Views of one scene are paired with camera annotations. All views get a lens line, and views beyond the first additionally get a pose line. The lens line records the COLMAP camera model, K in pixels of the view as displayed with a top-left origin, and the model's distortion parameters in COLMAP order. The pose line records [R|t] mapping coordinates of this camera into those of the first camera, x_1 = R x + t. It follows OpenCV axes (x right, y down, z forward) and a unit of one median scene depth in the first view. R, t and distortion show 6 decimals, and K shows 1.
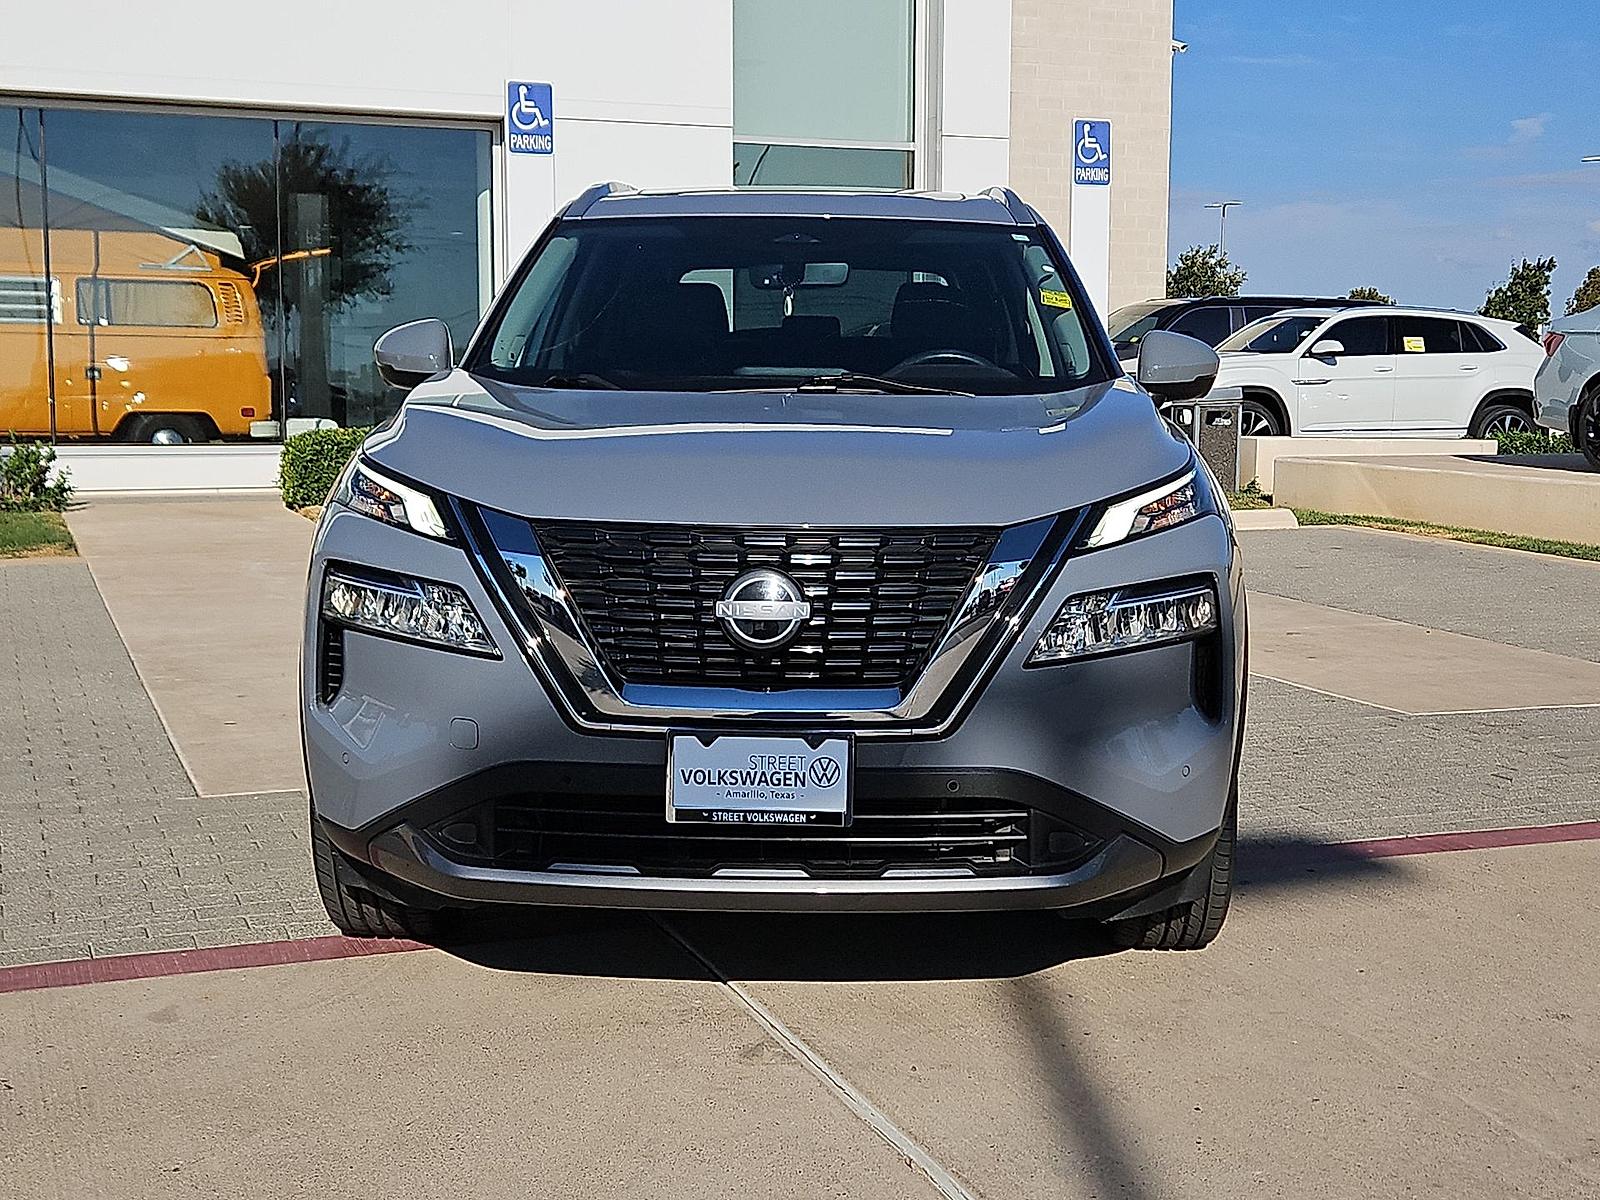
lens RADIAL K [[2176.6, 0, 800.0], [0, 2176.6, 600.0], [0, 0, 1]] dist [0.119109, 0.059851]
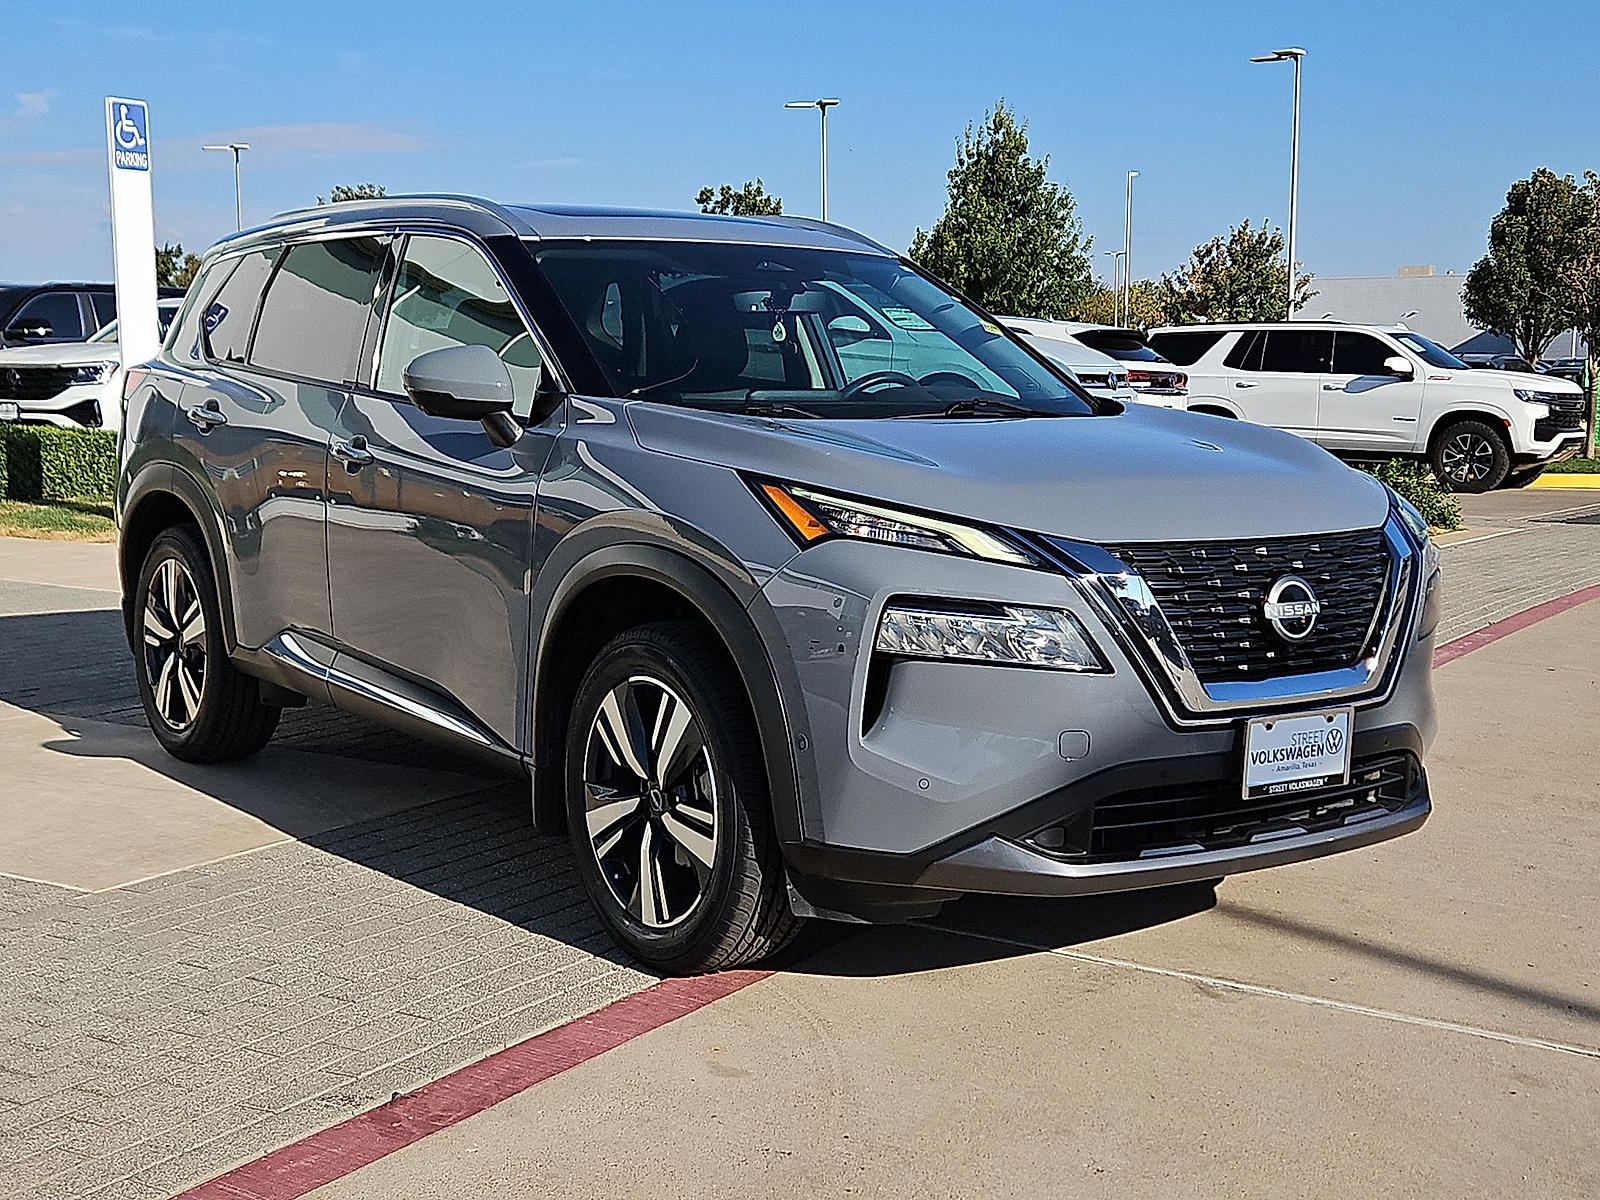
lens RADIAL K [[2169.0, 0, 792.4], [0, 2169.0, 637.5], [0, 0, 1]] dist [-0.004032, 0.605316]
pose [[0.798925, -0.082814, 0.595701, -0.920730], [0.068695, 0.996558, 0.046410, -0.052438], [-0.597494, 0.003844, 0.801864, 0.223364]]
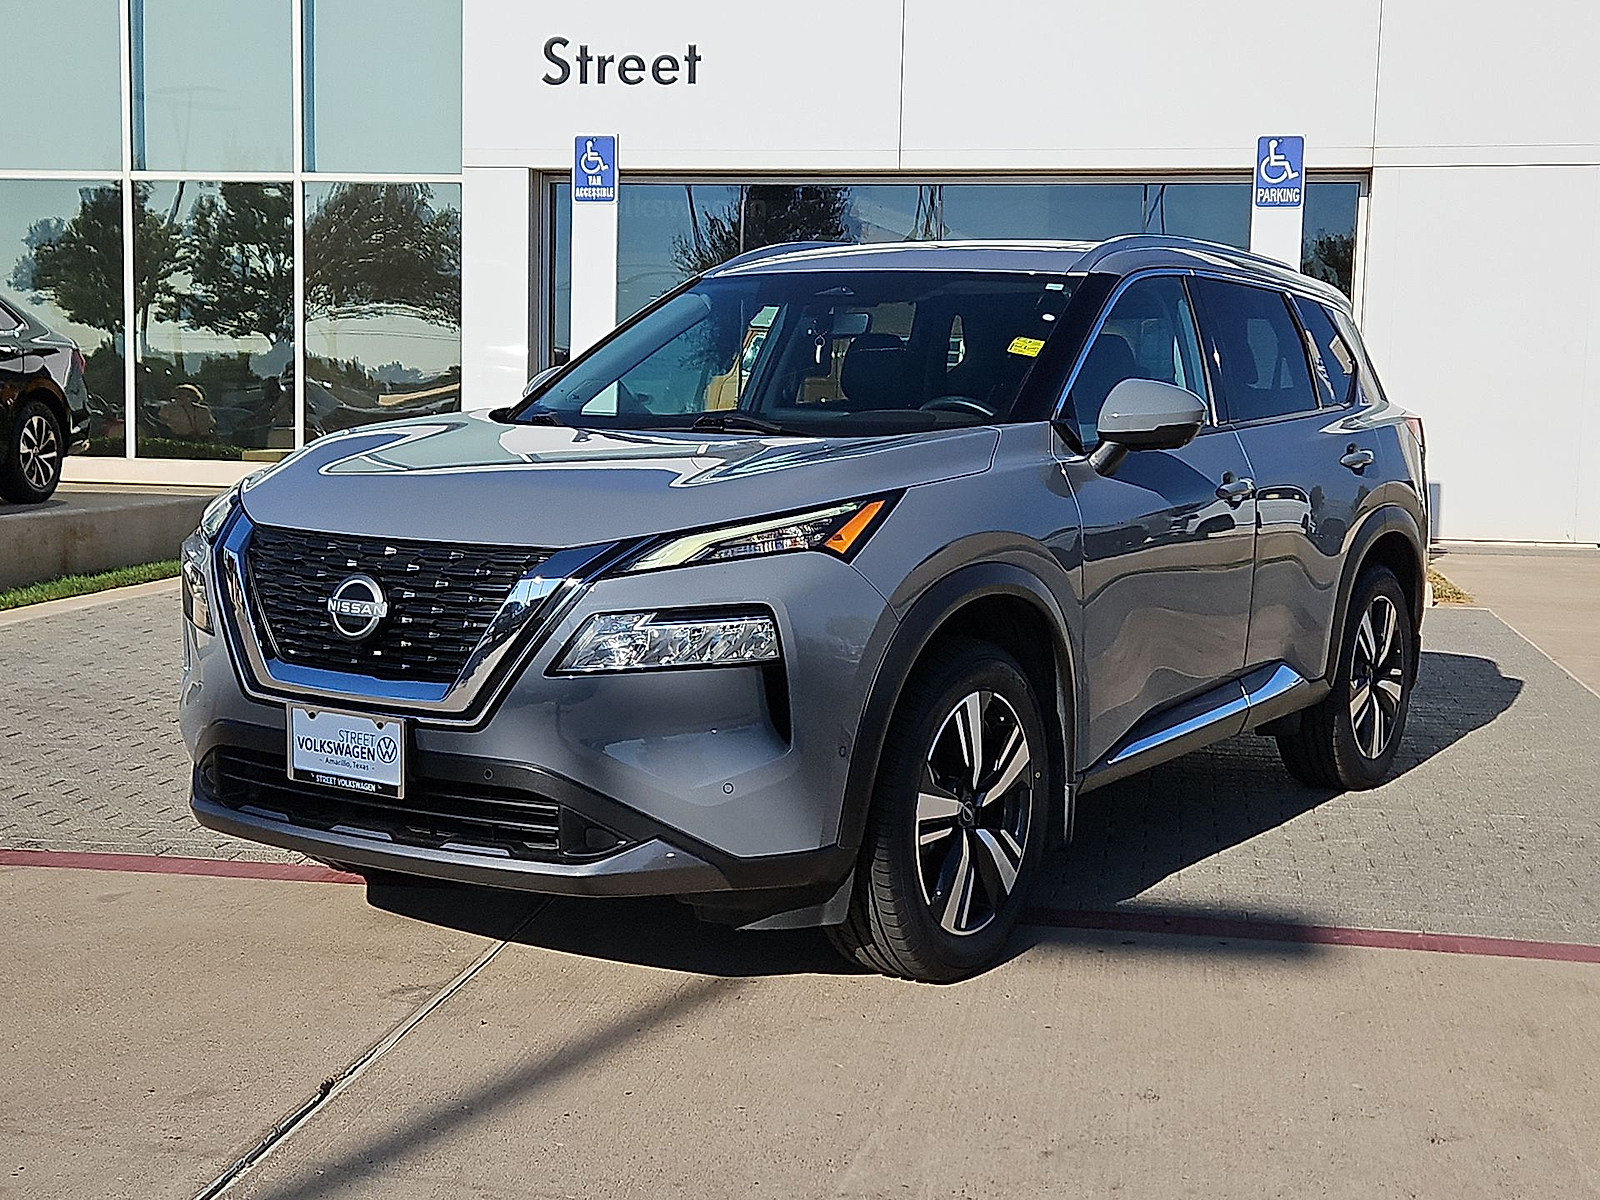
lens RADIAL K [[2176.6, 0, 800.0], [0, 2176.6, 600.0], [0, 0, 1]] dist [0.119109, 0.059851]
pose [[0.839920, 0.059082, -0.539484, 0.818811], [-0.072356, 0.997373, -0.003423, -0.012951], [0.537865, 0.041910, 0.841989, 0.128202]]
